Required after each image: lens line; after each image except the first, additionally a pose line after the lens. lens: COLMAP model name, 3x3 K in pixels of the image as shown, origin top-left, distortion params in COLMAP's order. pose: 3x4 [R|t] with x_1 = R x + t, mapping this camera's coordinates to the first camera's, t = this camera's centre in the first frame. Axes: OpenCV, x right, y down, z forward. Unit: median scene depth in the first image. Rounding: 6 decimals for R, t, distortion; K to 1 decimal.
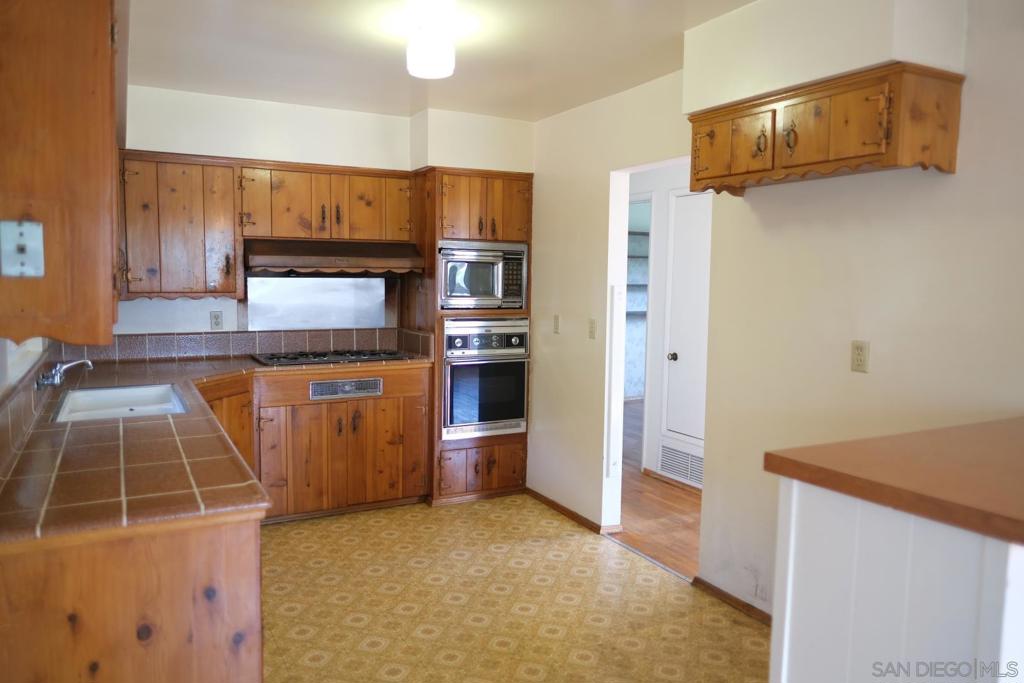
lens RADIAL K [[716.0, 0, 510.3], [0, 716.0, 341.6], [0, 0, 1]] dist [-0.012677, -0.004248]
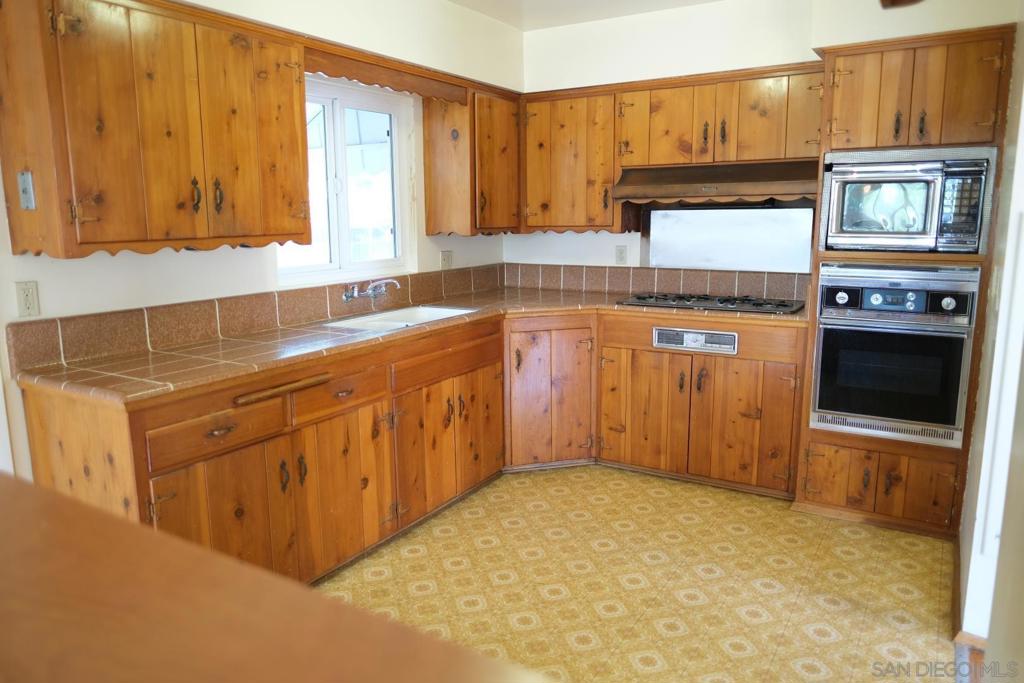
lens RADIAL K [[716.0, 0, 511.5], [0, 716.0, 341.5], [0, 0, 1]] dist [-0.012677, -0.004248]
pose [[0.508758, 0.134593, -0.850323, 0.380380], [-0.064277, 0.990885, 0.118384, -0.019252], [0.858507, -0.005573, 0.512772, 0.369489]]
